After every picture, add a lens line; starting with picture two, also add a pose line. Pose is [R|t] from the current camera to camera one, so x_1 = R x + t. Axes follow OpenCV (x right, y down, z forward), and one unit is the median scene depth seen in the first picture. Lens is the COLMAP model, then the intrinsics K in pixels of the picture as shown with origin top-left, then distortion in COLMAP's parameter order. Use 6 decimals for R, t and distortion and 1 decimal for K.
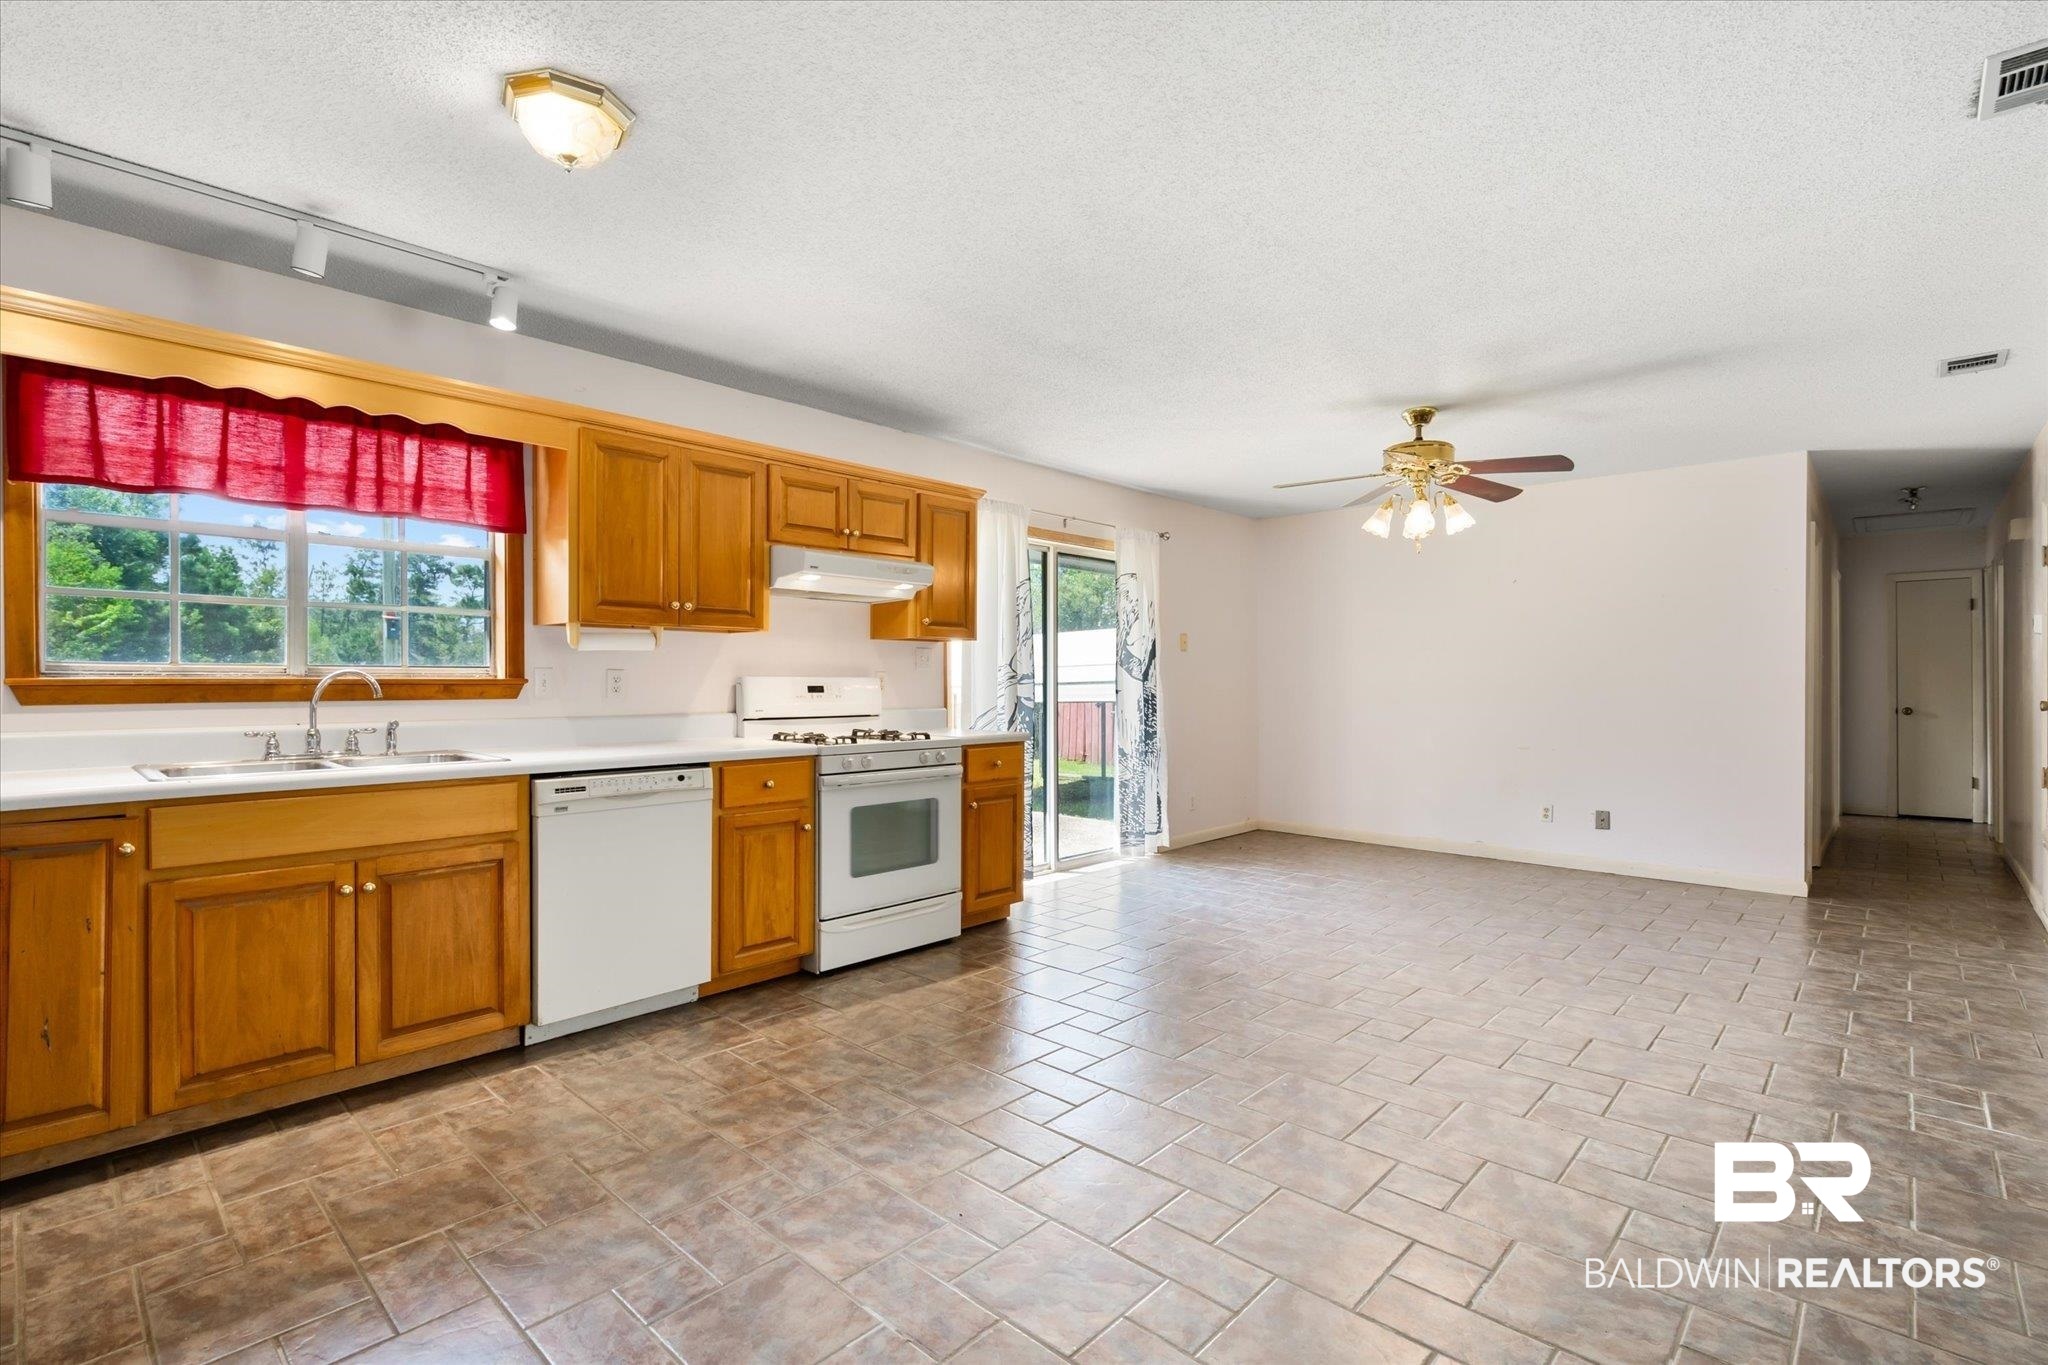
lens RADIAL K [[940.2, 0, 1032.5], [0, 940.2, 679.6], [0, 0, 1]] dist [-0.002263, 0.001005]
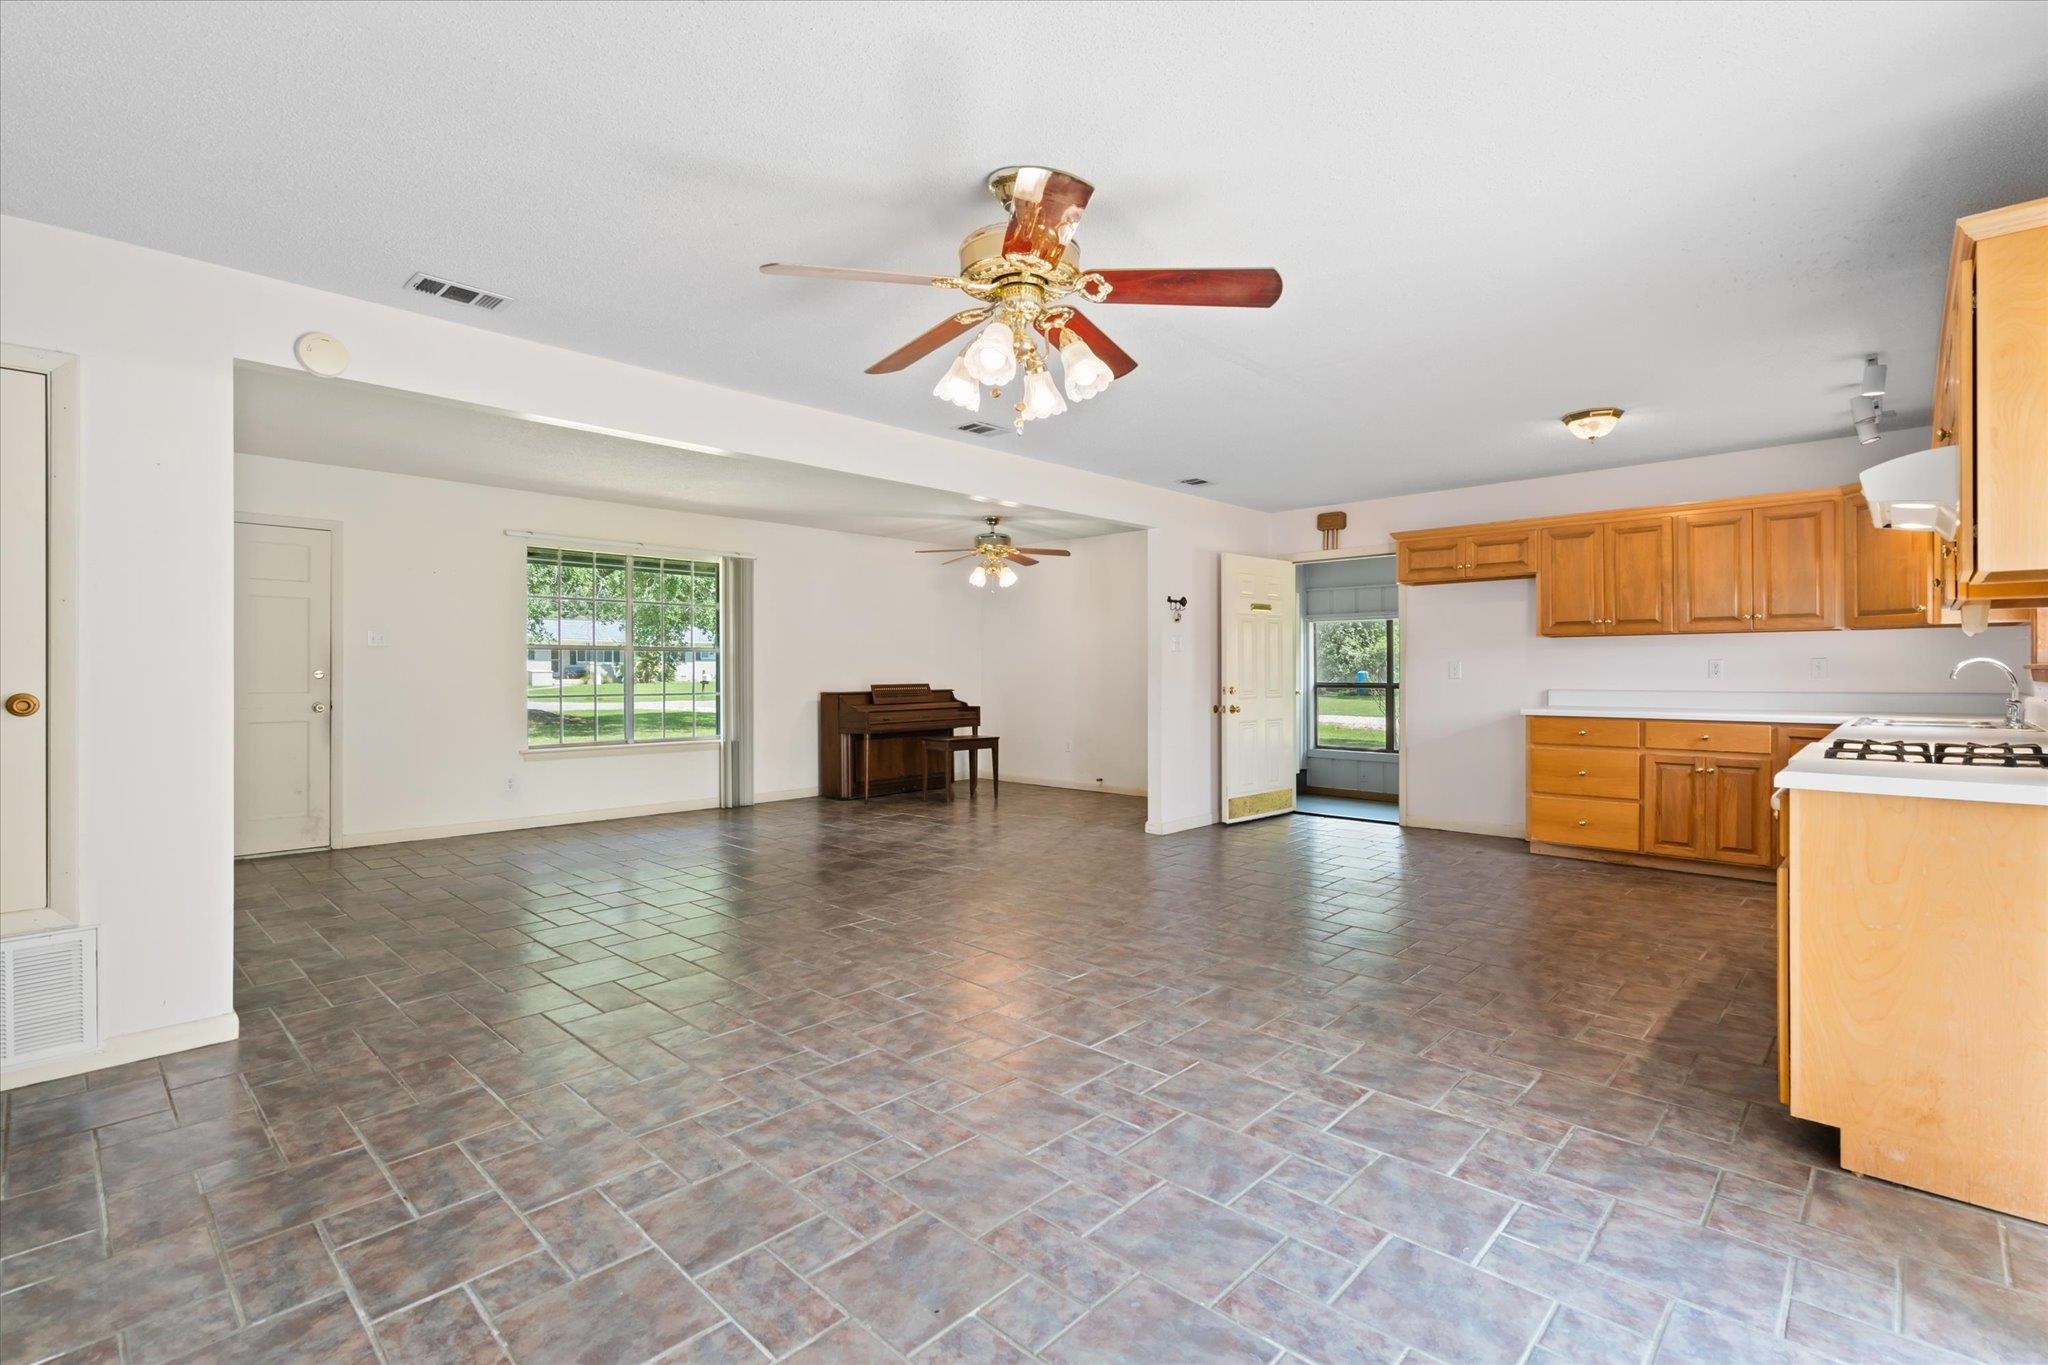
lens RADIAL K [[940.2, 0, 1015.9], [0, 940.2, 673.6], [0, 0, 1]] dist [-0.002263, 0.001005]
pose [[-0.999884, -0.000725, 0.015208, 0.520623], [-0.000605, 0.999969, 0.007866, 0.001833], [-0.015214, 0.007856, -0.999853, 1.997180]]
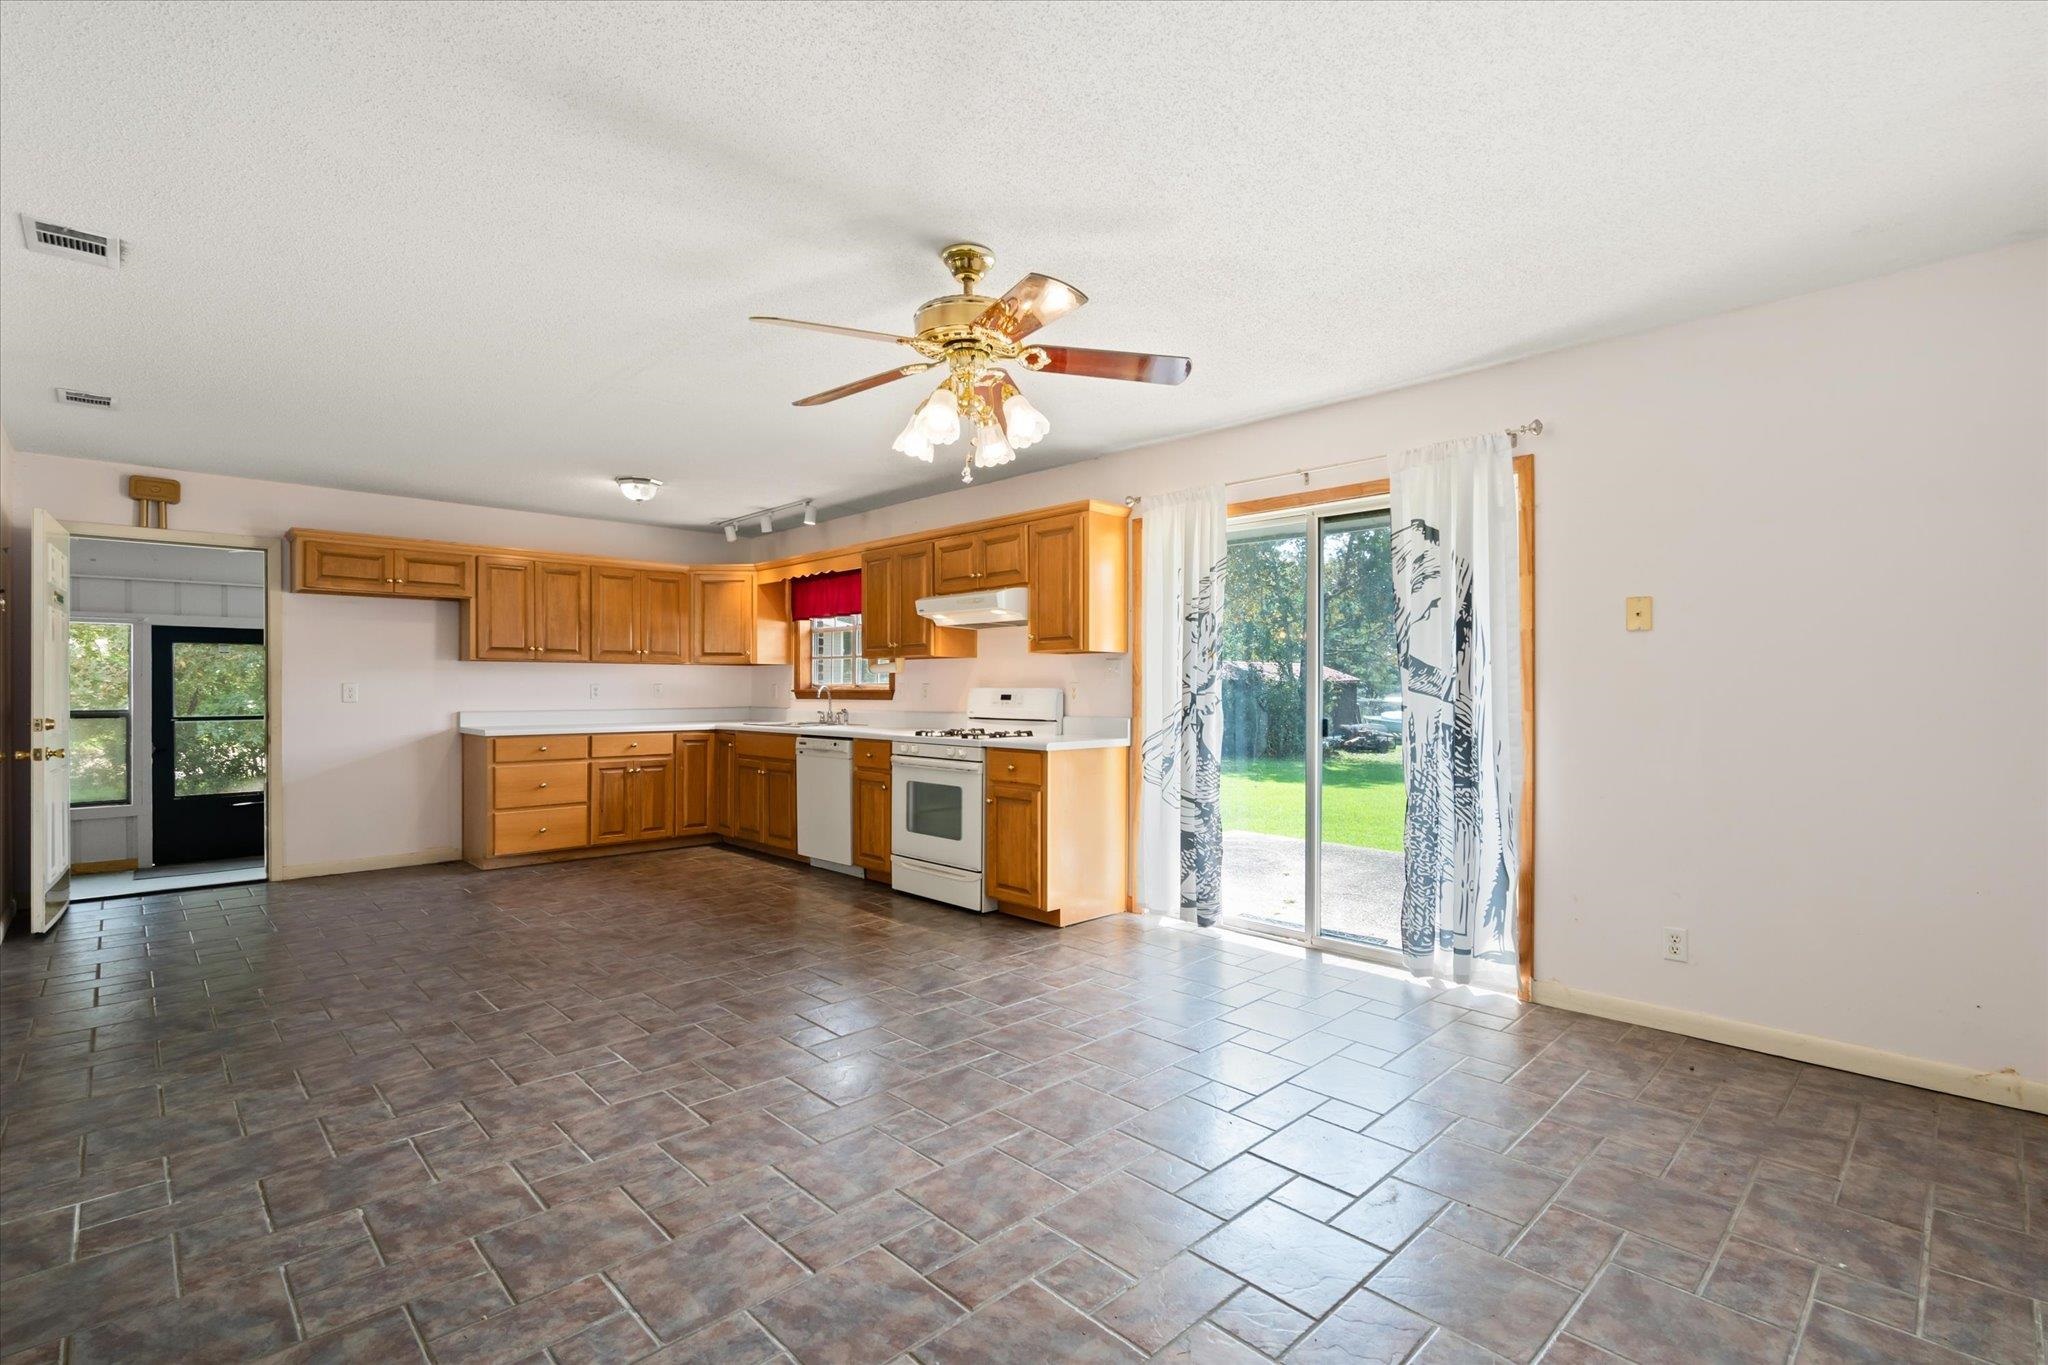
lens RADIAL K [[940.2, 0, 1023.9], [0, 940.2, 687.1], [0, 0, 1]] dist [-0.002263, 0.001005]
pose [[-0.055997, -0.006074, -0.998412, 1.322170], [-0.003777, 0.999976, -0.005871, 0.004707], [0.998424, 0.003443, -0.056018, 1.378963]]
